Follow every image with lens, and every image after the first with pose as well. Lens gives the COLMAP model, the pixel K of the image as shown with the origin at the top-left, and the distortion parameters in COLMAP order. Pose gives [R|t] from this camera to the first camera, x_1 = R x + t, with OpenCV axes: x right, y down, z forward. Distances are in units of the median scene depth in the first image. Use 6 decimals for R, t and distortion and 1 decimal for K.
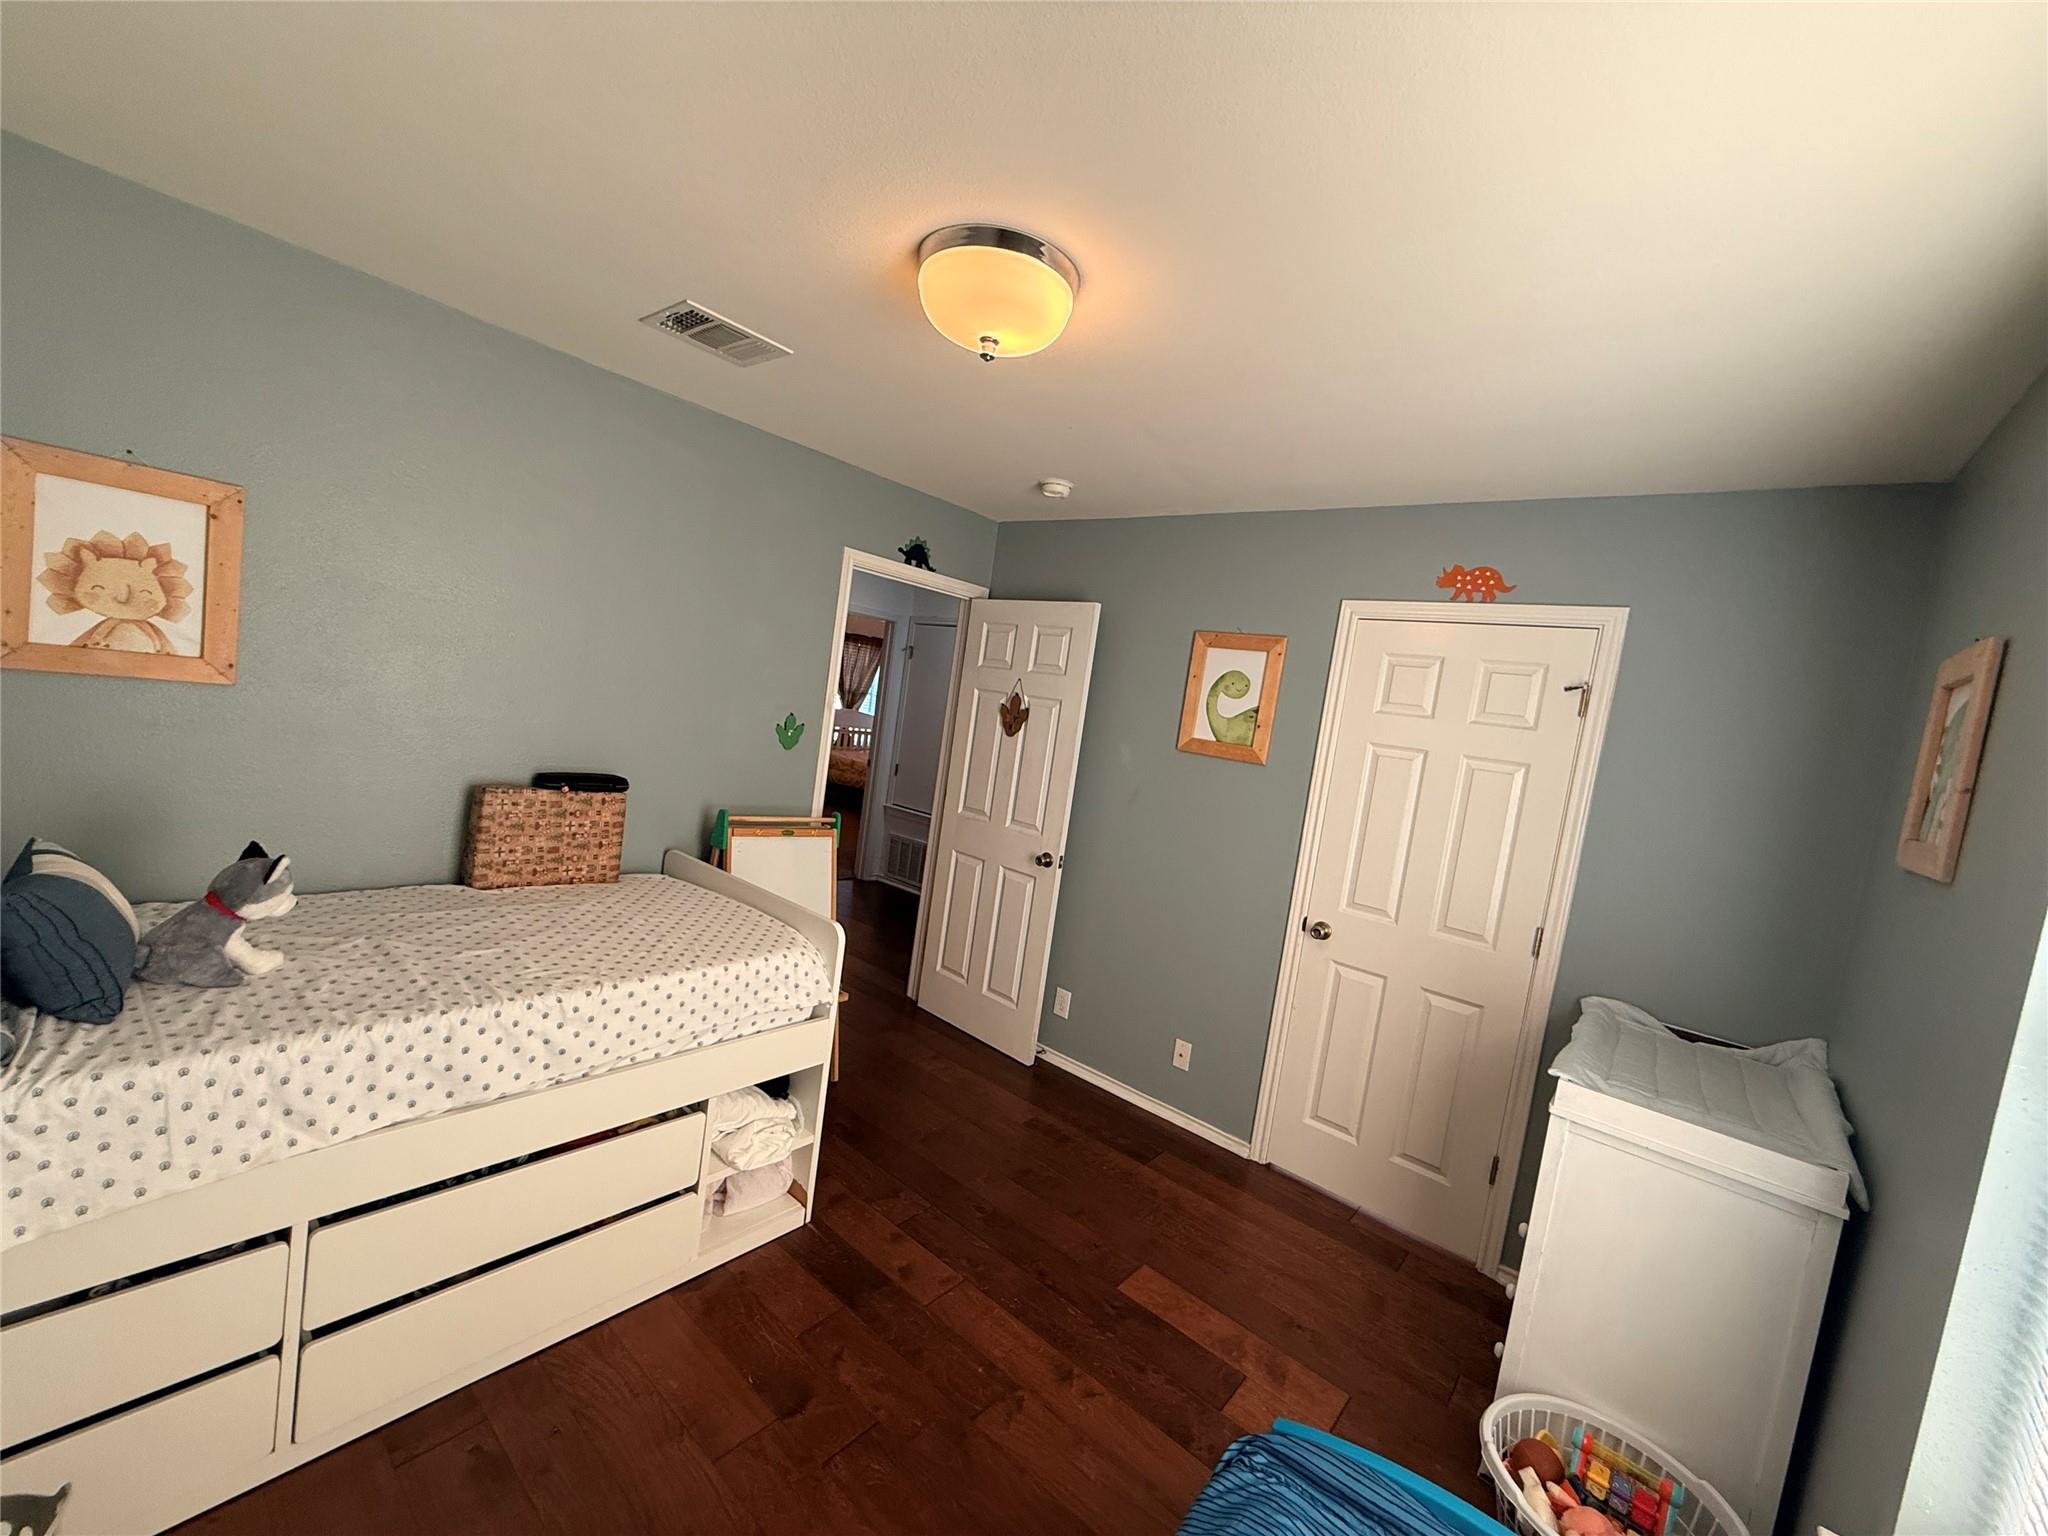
lens RADIAL K [[826.4, 0, 1023.3], [0, 826.4, 767.6], [0, 0, 1]] dist [0.001985, 0.000269]
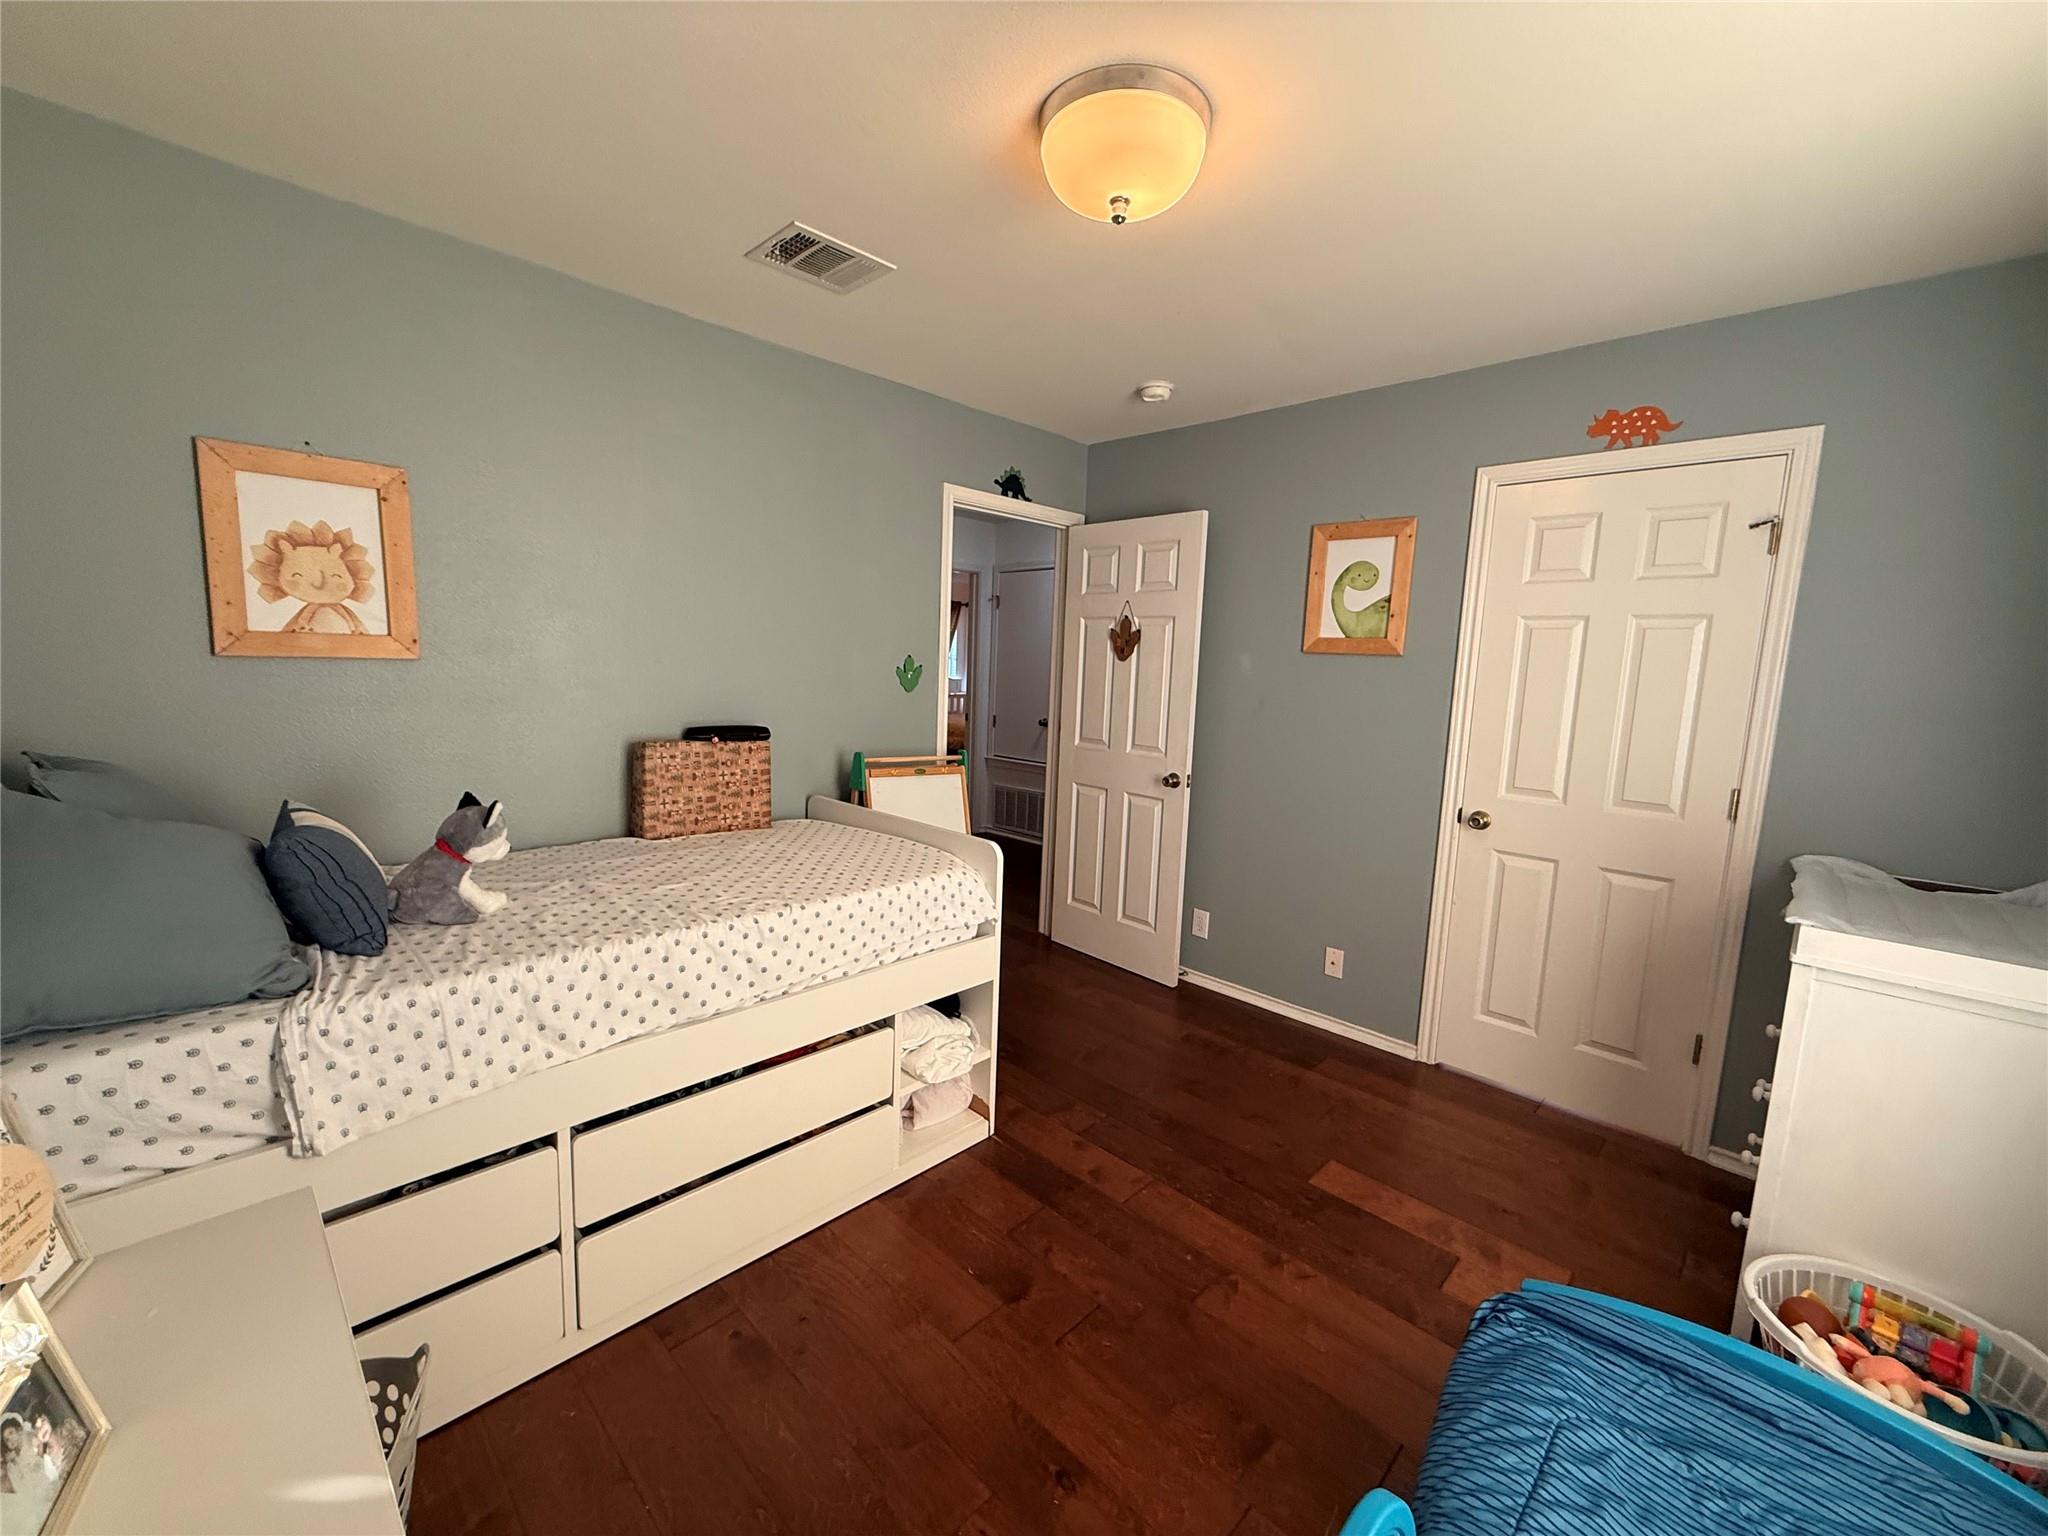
lens RADIAL K [[826.4, 0, 1020.1], [0, 826.4, 769.4], [0, 0, 1]] dist [0.001985, 0.000269]
pose [[0.991542, -0.090847, -0.092691, -0.100772], [0.094898, 0.994672, 0.040263, 0.069176], [0.088539, -0.048719, 0.994881, 0.005532]]
